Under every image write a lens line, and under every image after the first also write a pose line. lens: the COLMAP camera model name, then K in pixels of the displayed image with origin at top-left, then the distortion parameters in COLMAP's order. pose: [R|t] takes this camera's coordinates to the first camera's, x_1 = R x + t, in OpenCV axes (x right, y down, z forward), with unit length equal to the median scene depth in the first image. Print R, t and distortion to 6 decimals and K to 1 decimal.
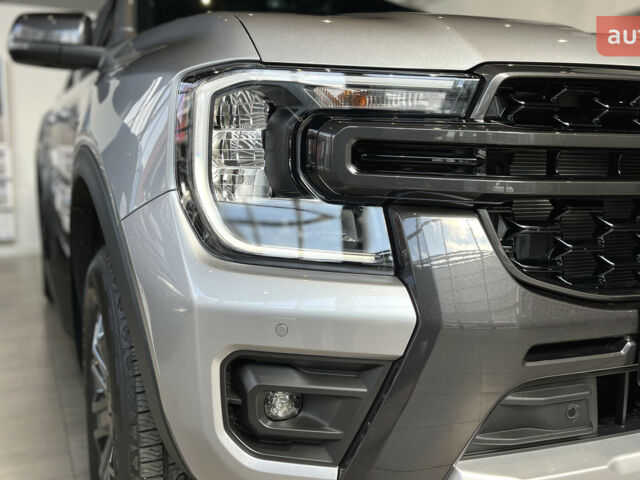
lens RADIAL K [[641.8, 0, 320.0], [0, 641.8, 240.0], [0, 0, 1]] dist [0.055962, -0.022098]
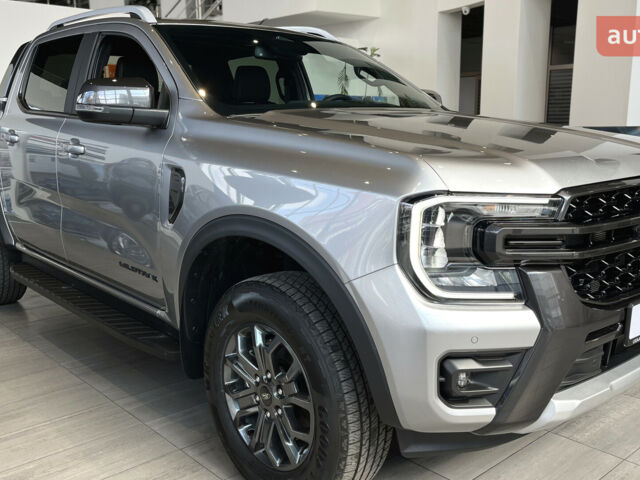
lens RADIAL K [[641.8, 0, 320.0], [0, 641.8, 240.0], [0, 0, 1]] dist [0.055962, -0.022098]
pose [[0.954659, -0.068529, 0.289706, -0.956221], [0.047316, 0.995702, 0.079610, -0.301380], [-0.293917, -0.062293, 0.953799, -0.601372]]
